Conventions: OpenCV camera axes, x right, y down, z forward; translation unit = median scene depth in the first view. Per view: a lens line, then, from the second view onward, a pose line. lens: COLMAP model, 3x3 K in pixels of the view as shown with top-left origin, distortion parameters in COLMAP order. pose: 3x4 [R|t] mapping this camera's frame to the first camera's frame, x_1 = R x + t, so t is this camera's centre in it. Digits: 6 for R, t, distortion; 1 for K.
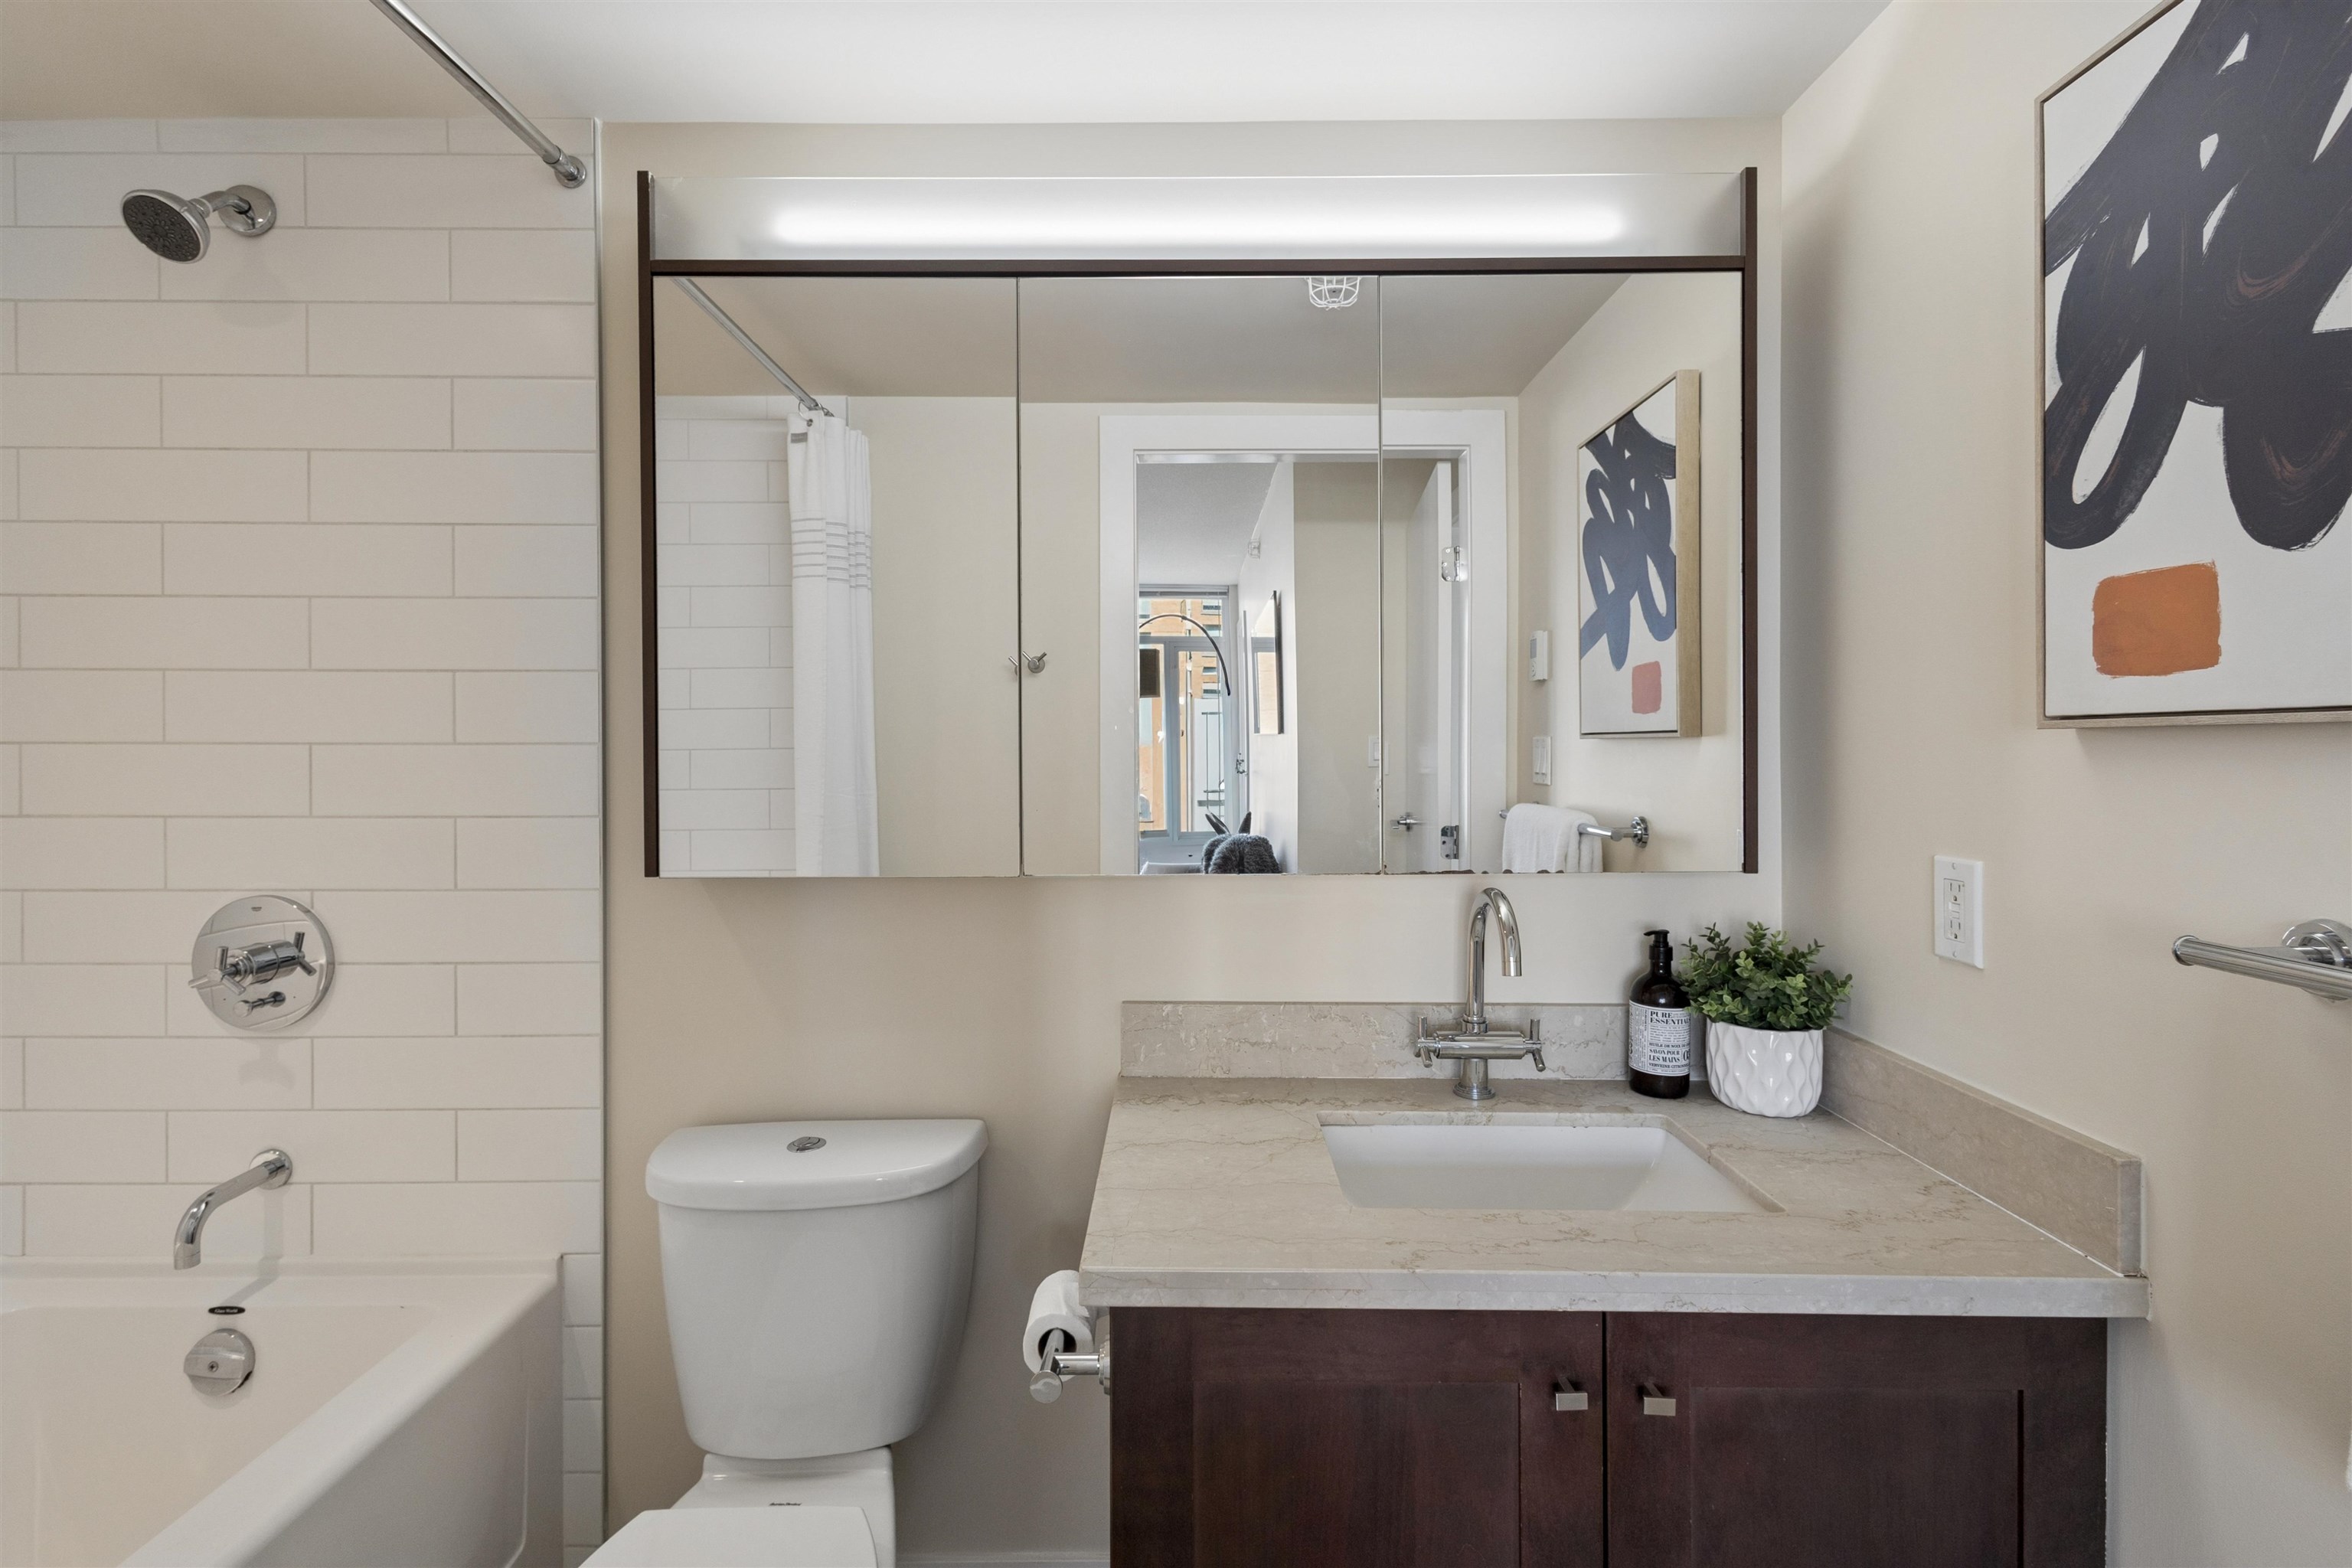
lens RADIAL K [[1099.8, 0, 1166.4], [0, 1099.8, 803.9], [0, 0, 1]] dist [0.011010, -0.000295]
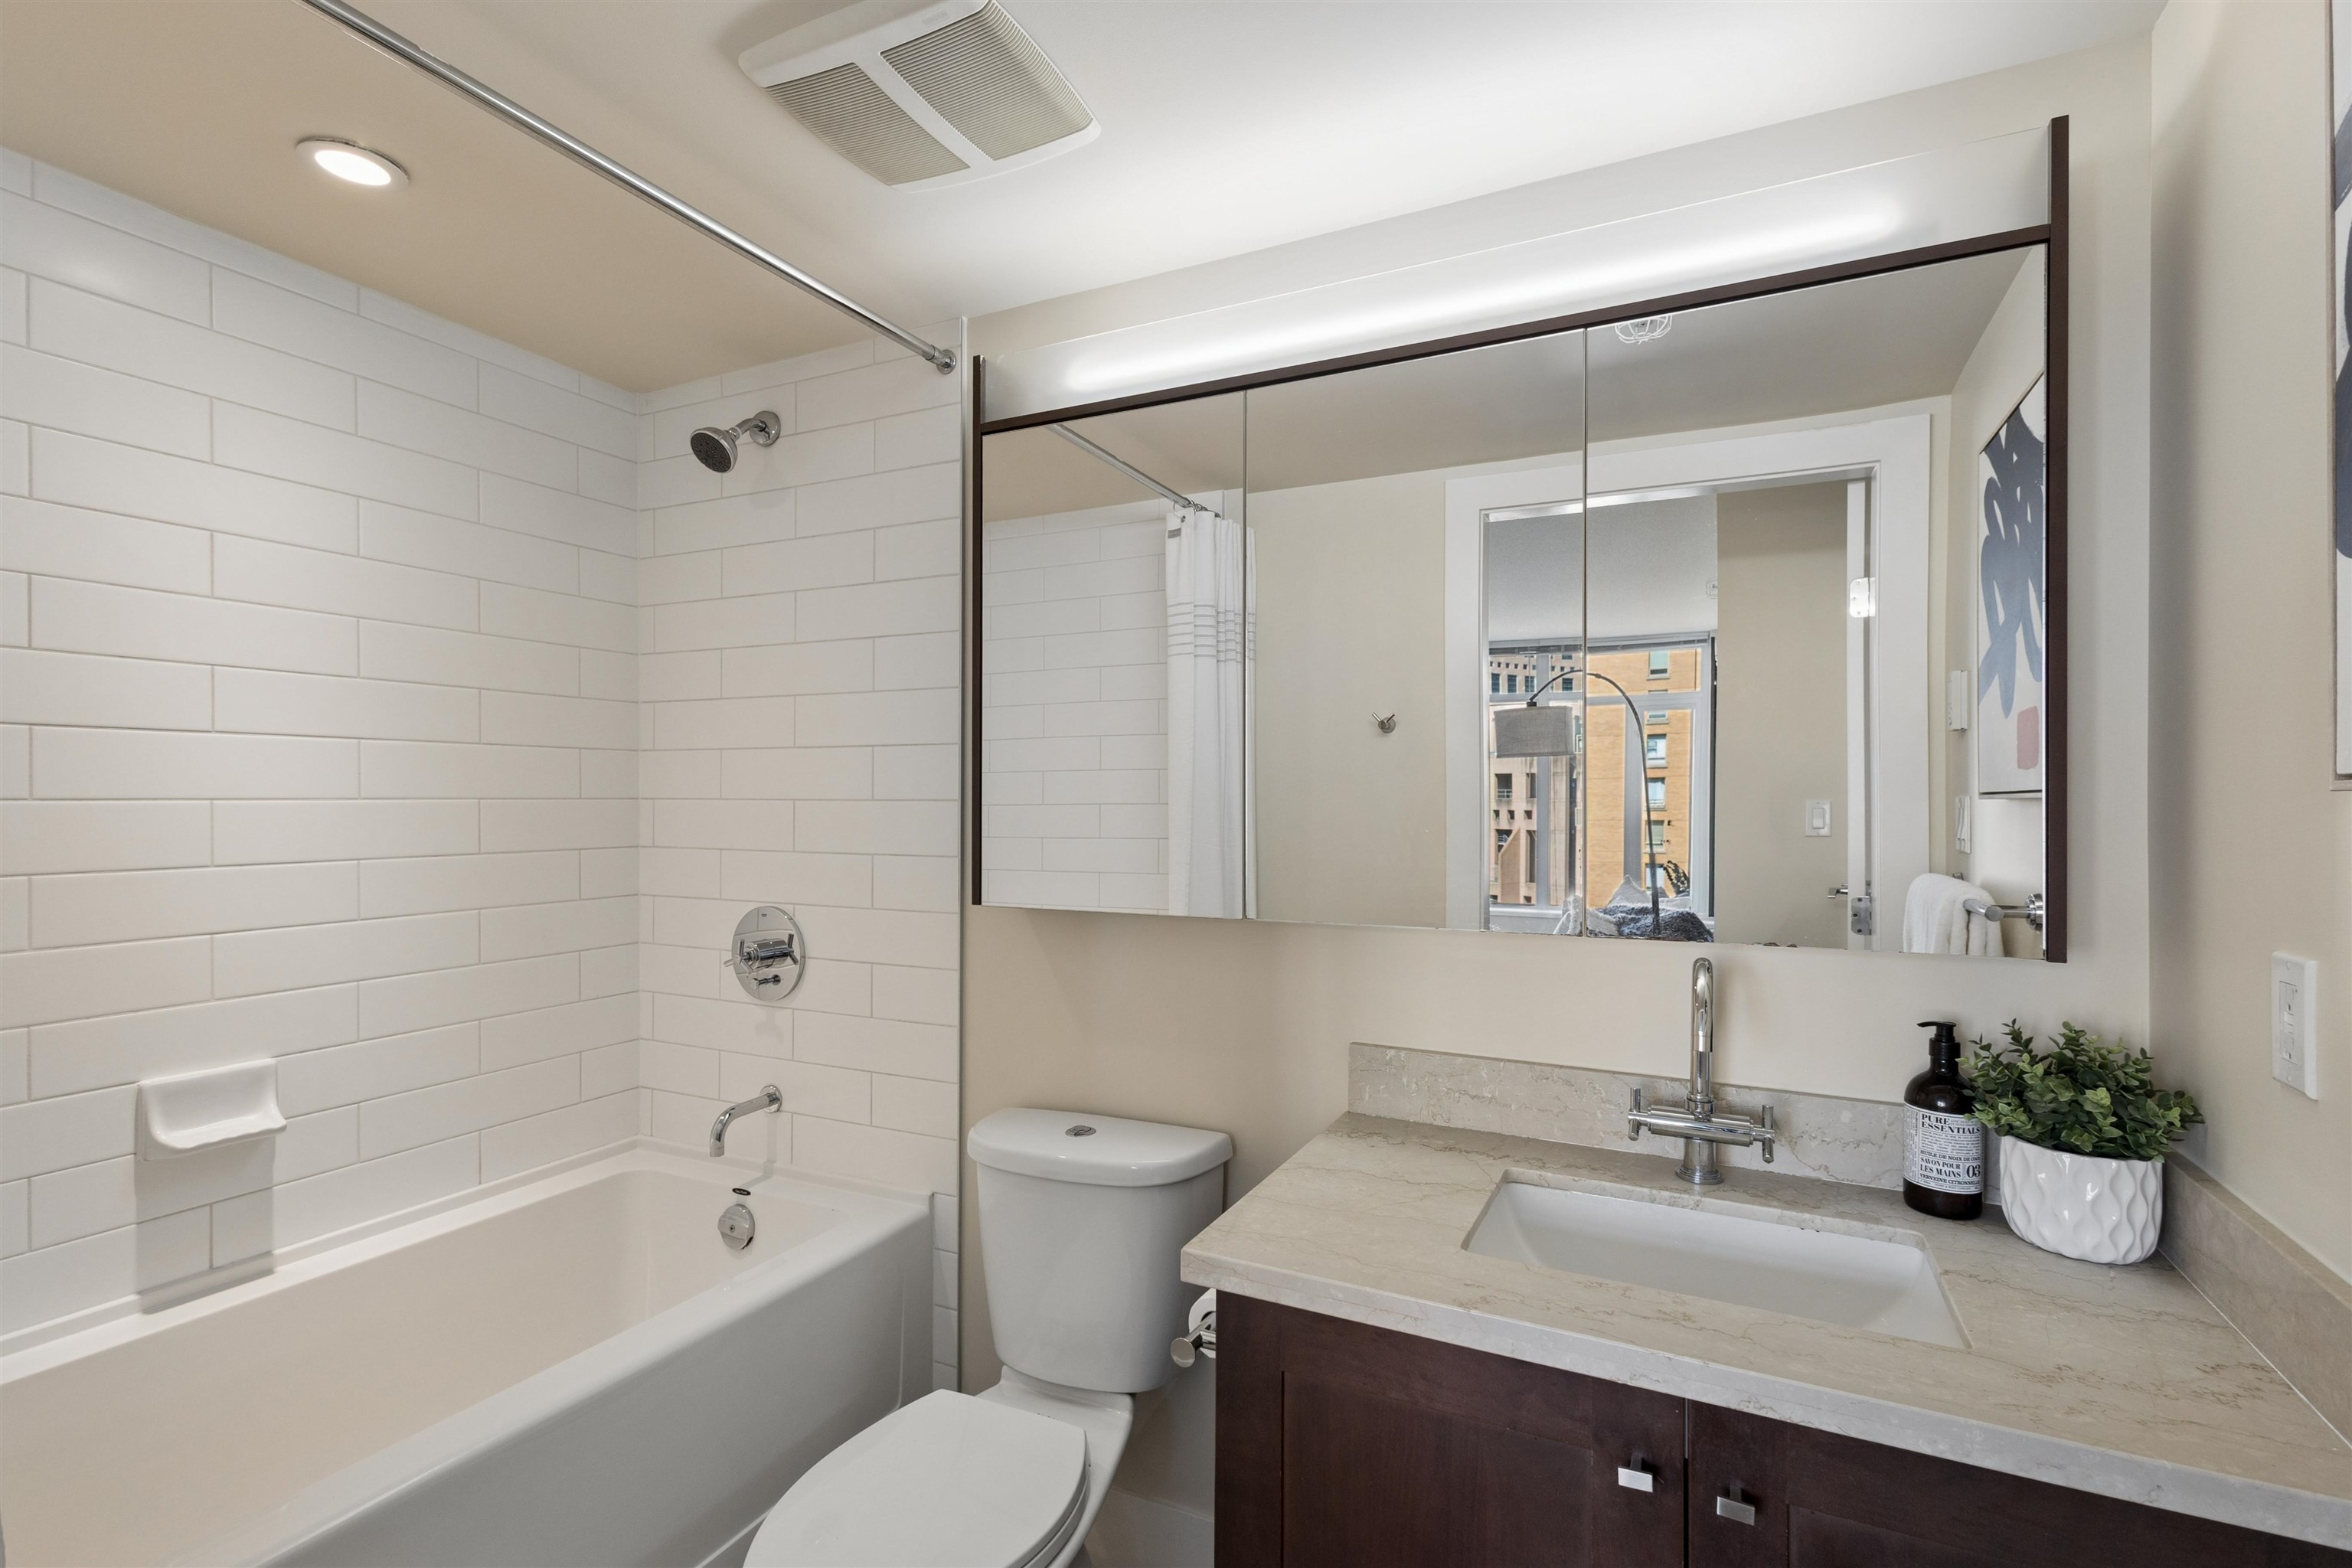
lens RADIAL K [[1095.4, 0, 1175.8], [0, 1095.4, 861.8], [0, 0, 1]] dist [0.014659, -0.000883]
pose [[0.898146, 0.029310, -0.438719, 0.284779], [-0.027750, 0.999565, 0.009969, -0.002791], [0.438820, 0.003220, 0.898569, -0.039525]]
